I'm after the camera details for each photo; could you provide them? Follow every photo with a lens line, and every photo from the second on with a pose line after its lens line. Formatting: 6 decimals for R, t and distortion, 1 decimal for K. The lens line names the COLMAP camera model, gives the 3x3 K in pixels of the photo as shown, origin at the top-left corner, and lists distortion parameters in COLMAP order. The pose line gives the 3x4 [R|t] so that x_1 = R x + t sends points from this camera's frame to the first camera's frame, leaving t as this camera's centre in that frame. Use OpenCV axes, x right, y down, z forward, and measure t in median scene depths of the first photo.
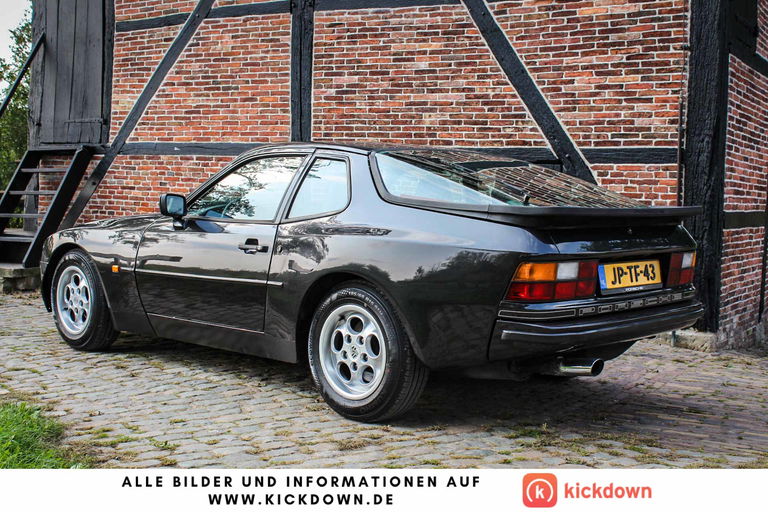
lens RADIAL K [[995.9, 0, 385.4], [0, 995.9, 256.3], [0, 0, 1]] dist [-0.051579, 0.000000]
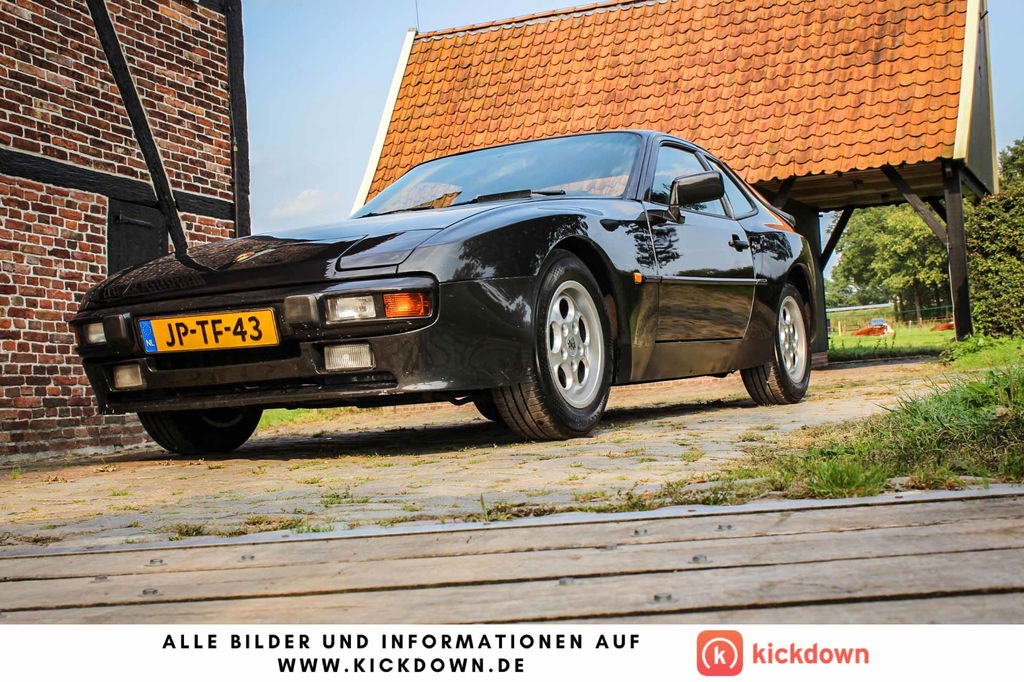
lens RADIAL K [[1418.9, 0, 515.0], [0, 1418.9, 340.3], [0, 0, 1]] dist [0.009361, 0.000000]
pose [[-0.265246, 0.023319, 0.963899, -0.842127], [0.128000, 0.991711, 0.011232, 0.022713], [-0.955647, 0.126358, -0.266032, 0.988303]]
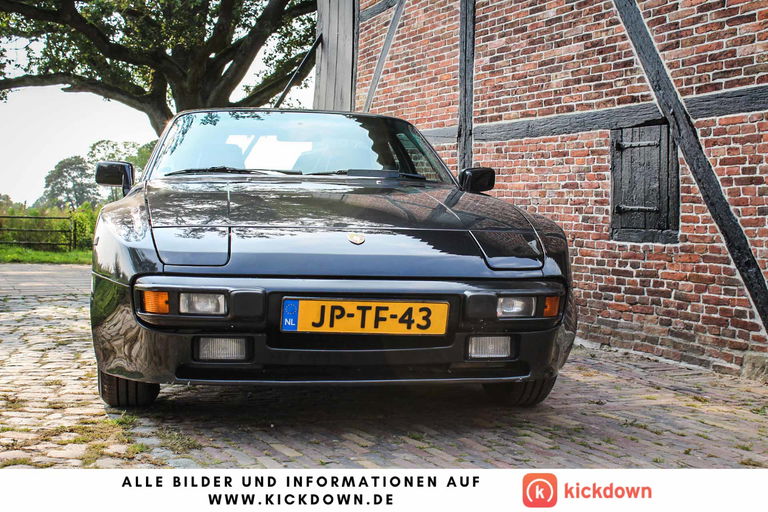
lens RADIAL K [[1123.7, 0, 382.4], [0, 1123.7, 254.8], [0, 0, 1]] dist [0.011225, 0.000000]
pose [[0.796100, 0.009490, -0.605091, 0.479665], [-0.040858, 0.998438, -0.038097, 0.038875], [0.603784, 0.055052, 0.795244, 0.225014]]
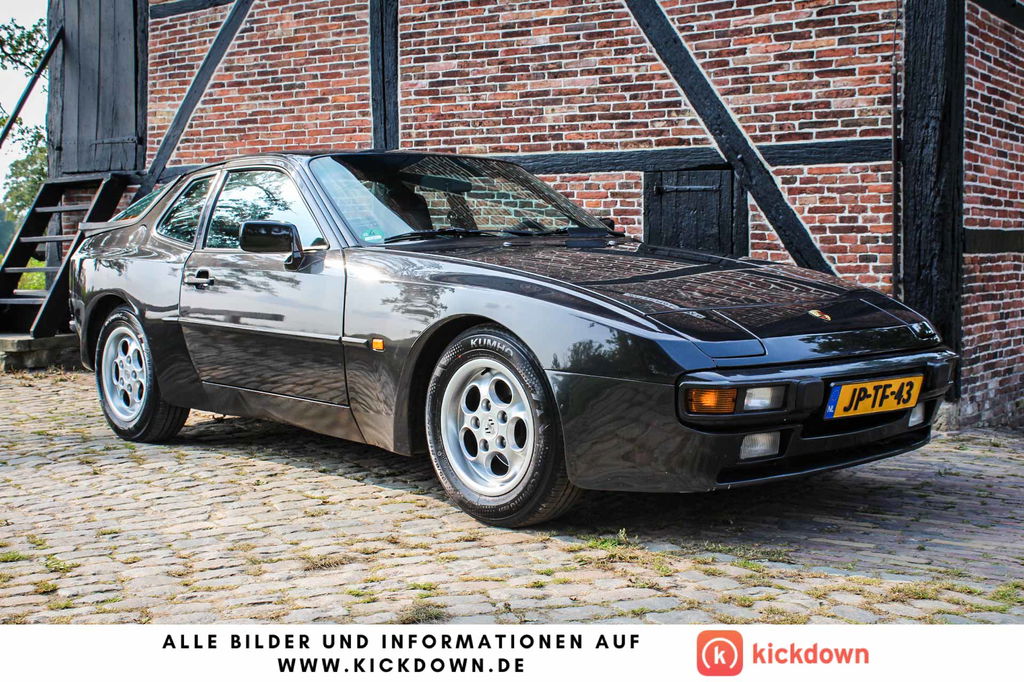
lens RADIAL K [[1302.9, 0, 511.7], [0, 1302.9, 342.0], [0, 0, 1]] dist [-0.053409, 0.000000]
pose [[0.996453, -0.023399, -0.080829, 0.088218], [0.024194, 0.999668, 0.008871, 0.017166], [0.080595, -0.010795, 0.996688, 0.062211]]
